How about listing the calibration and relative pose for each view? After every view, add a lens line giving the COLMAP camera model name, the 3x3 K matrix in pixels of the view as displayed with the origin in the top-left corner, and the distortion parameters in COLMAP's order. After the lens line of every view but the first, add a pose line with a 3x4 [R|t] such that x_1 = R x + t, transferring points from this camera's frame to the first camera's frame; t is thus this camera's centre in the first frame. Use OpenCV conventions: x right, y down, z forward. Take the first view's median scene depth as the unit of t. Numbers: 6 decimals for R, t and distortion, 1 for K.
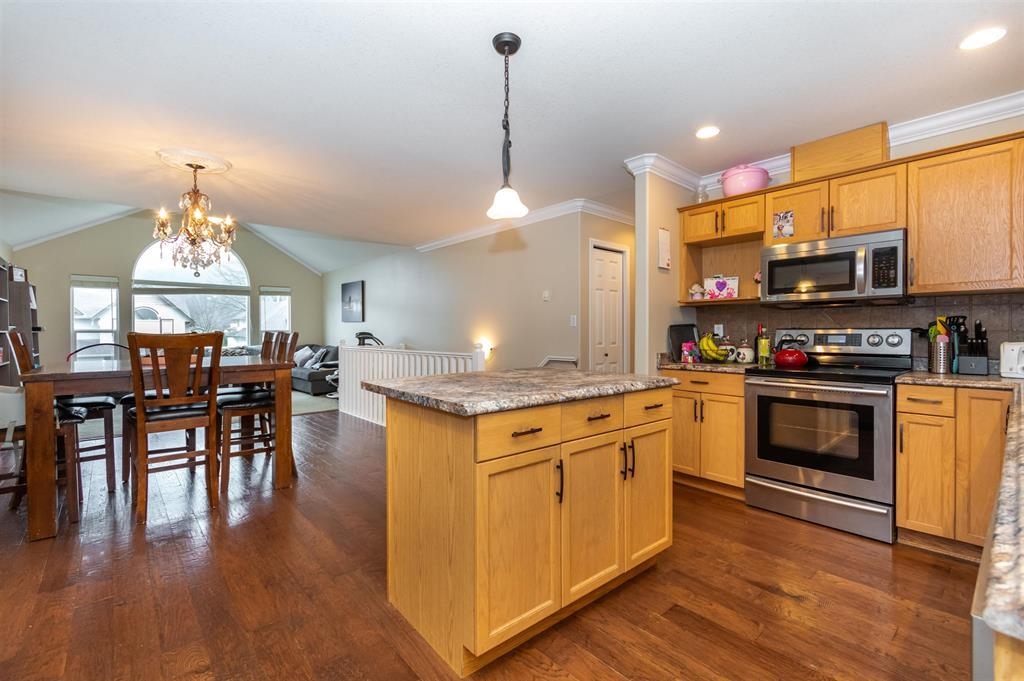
lens RADIAL K [[445.3, 0, 513.4], [0, 445.3, 337.9], [0, 0, 1]] dist [0.004236, -0.002736]
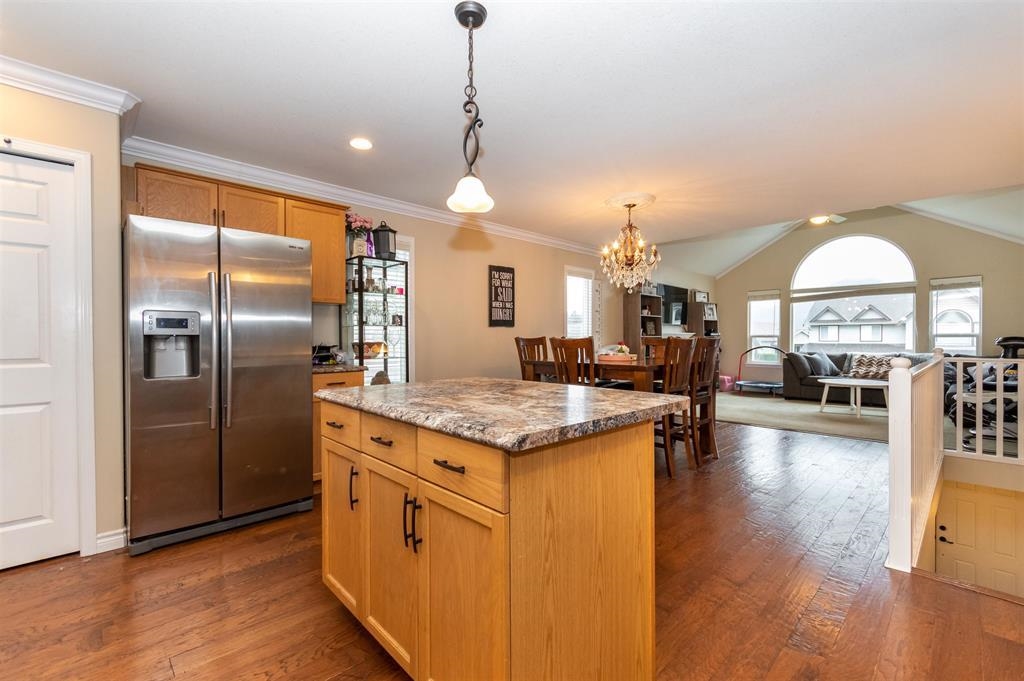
lens RADIAL K [[445.3, 0, 513.5], [0, 445.3, 336.6], [0, 0, 1]] dist [0.004236, -0.002736]
pose [[0.028560, 0.000295, -0.999592, 0.589102], [-0.014957, 0.999888, -0.000132, -0.009233], [0.999480, 0.014955, 0.028561, 0.705577]]
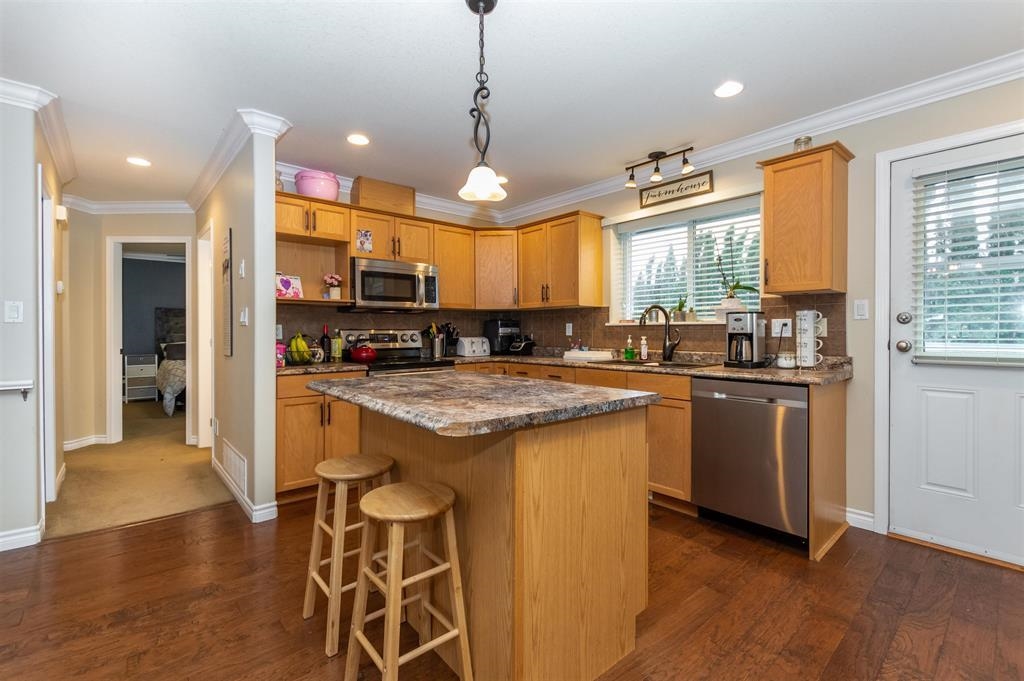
lens RADIAL K [[445.3, 0, 512.8], [0, 445.3, 336.2], [0, 0, 1]] dist [0.004236, -0.002736]
pose [[0.024450, -0.010447, 0.999646, -0.576301], [0.017243, 0.999801, 0.010027, -0.008618], [-0.999552, 0.016992, 0.024625, 0.601883]]
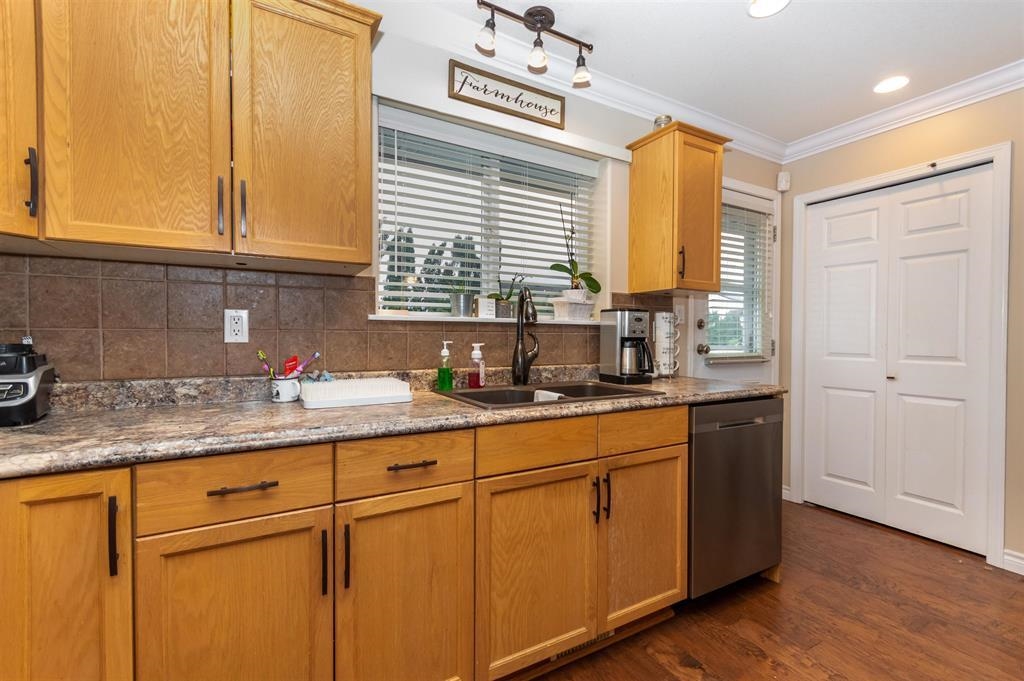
lens RADIAL K [[445.3, 0, 513.0], [0, 445.3, 341.5], [0, 0, 1]] dist [0.004236, -0.002736]
pose [[-0.974289, -0.008186, 0.225152, 0.416625], [-0.001897, 0.999602, 0.028136, -0.010178], [-0.225293, 0.026986, -0.973917, 0.880305]]
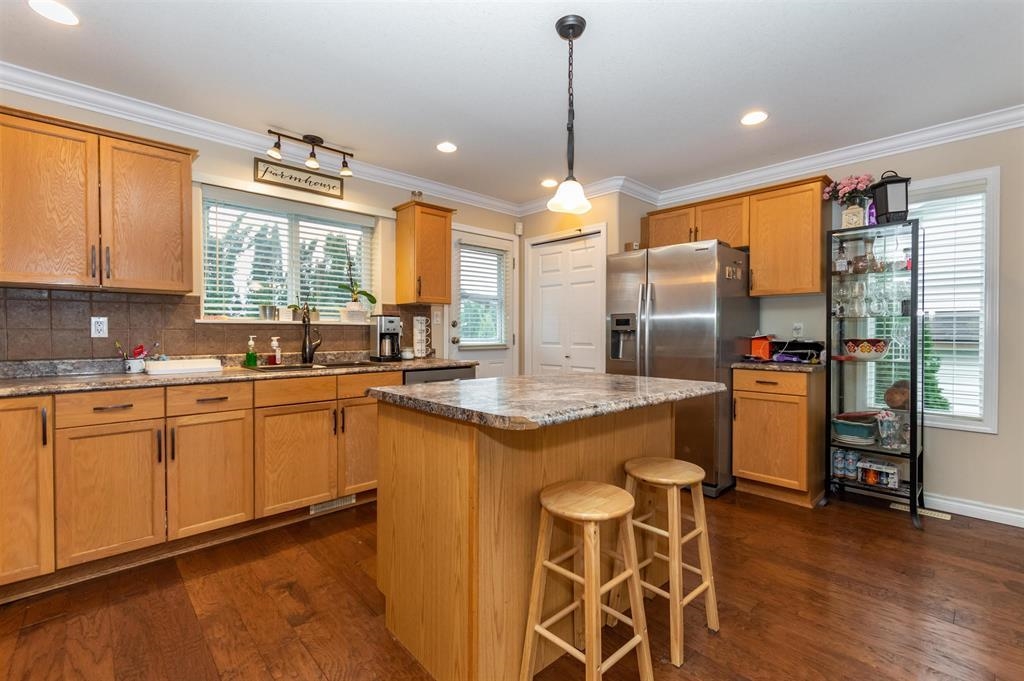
lens RADIAL K [[445.3, 0, 509.7], [0, 445.3, 337.4], [0, 0, 1]] dist [0.004236, -0.002736]
pose [[-0.999980, 0.000060, -0.006277, 0.087799], [-0.000108, 0.999640, 0.026839, -0.016181], [0.006276, 0.026839, -0.999620, 1.283473]]
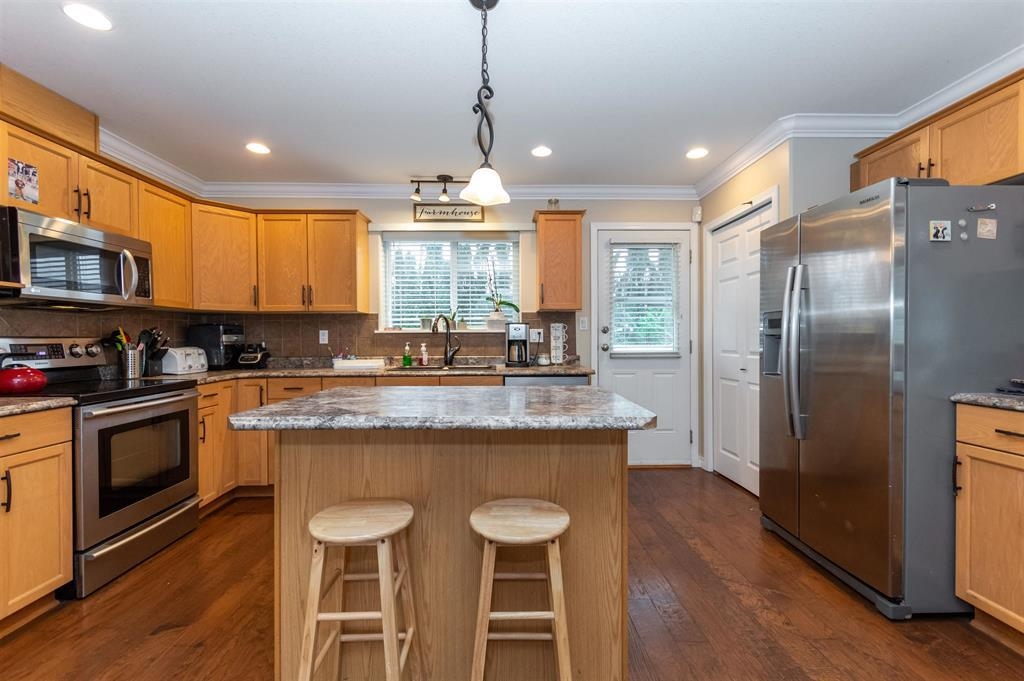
lens RADIAL K [[445.3, 0, 510.5], [0, 445.3, 339.6], [0, 0, 1]] dist [0.004236, -0.002736]
pose [[-0.752829, 0.002827, 0.658210, -0.391257], [0.015516, 0.999789, 0.013452, -0.014111], [-0.658033, 0.020340, -0.752715, 1.058695]]
